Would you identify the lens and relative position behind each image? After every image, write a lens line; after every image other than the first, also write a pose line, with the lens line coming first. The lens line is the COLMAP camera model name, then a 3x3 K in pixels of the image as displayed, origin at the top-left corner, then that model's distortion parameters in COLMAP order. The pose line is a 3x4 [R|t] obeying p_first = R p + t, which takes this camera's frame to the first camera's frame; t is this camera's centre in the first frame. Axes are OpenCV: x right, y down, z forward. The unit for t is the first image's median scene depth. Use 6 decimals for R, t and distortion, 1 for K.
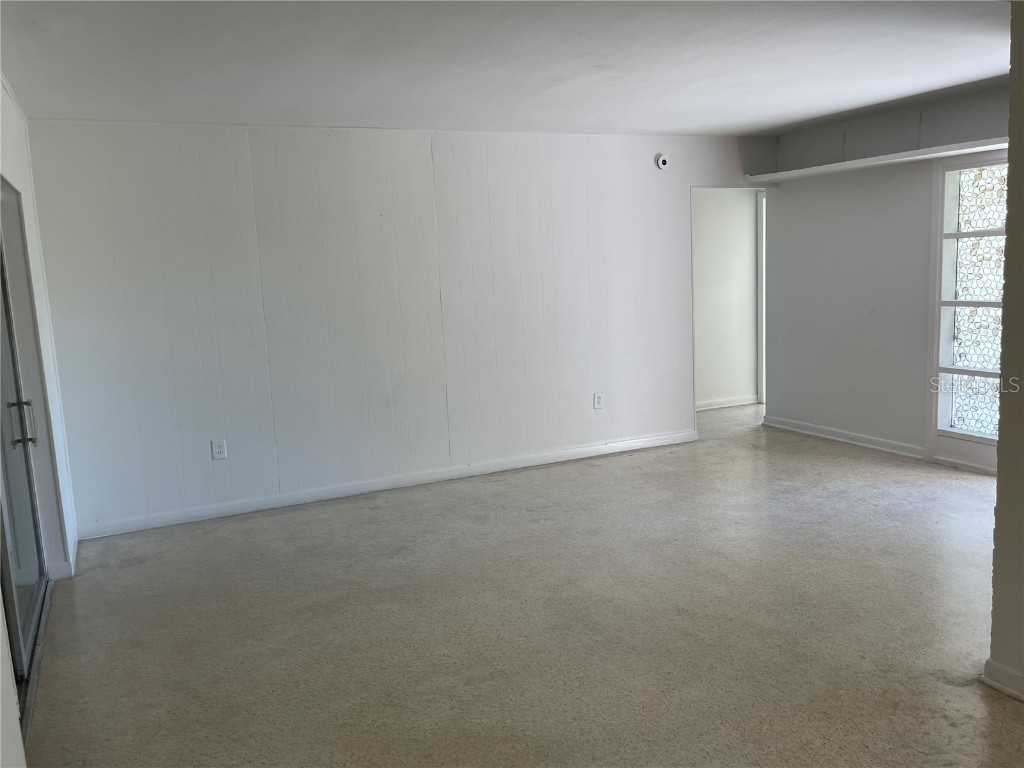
lens RADIAL K [[849.5, 0, 515.6], [0, 849.5, 382.3], [0, 0, 1]] dist [0.038268, 0.000080]
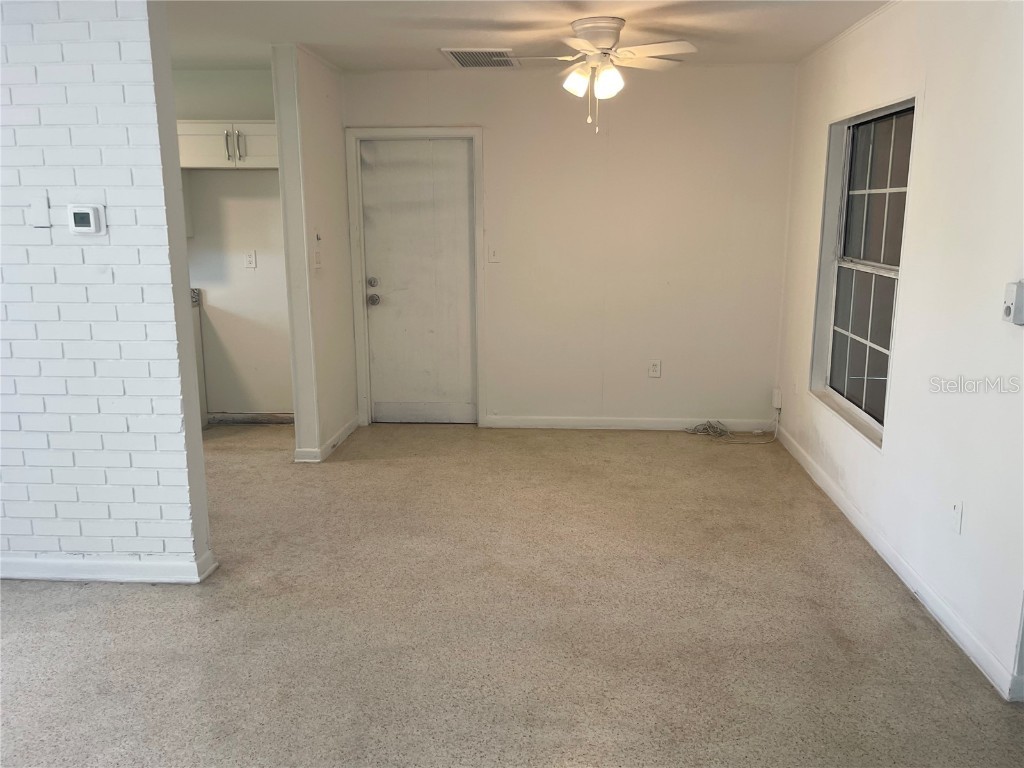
lens RADIAL K [[849.5, 0, 513.1], [0, 849.5, 384.0], [0, 0, 1]] dist [0.038268, 0.000080]
pose [[-0.867715, -0.052162, 0.494318, -0.213017], [0.113705, 0.947279, 0.299556, -0.115021], [-0.483883, 0.316136, -0.816037, 0.863845]]
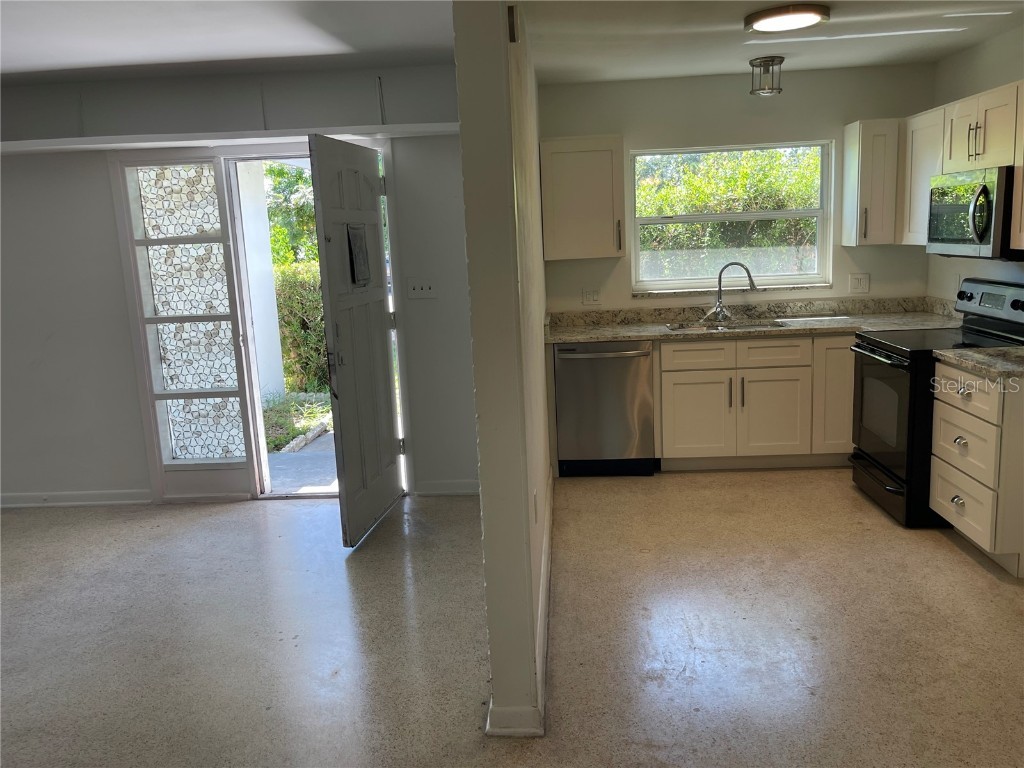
lens RADIAL K [[849.5, 0, 515.4], [0, 849.5, 387.0], [0, 0, 1]] dist [0.038268, 0.000080]
pose [[0.473696, -0.134927, 0.870291, -0.085504], [0.147717, 0.986367, 0.072521, -0.034582], [-0.868212, 0.094204, 0.487169, 0.269573]]
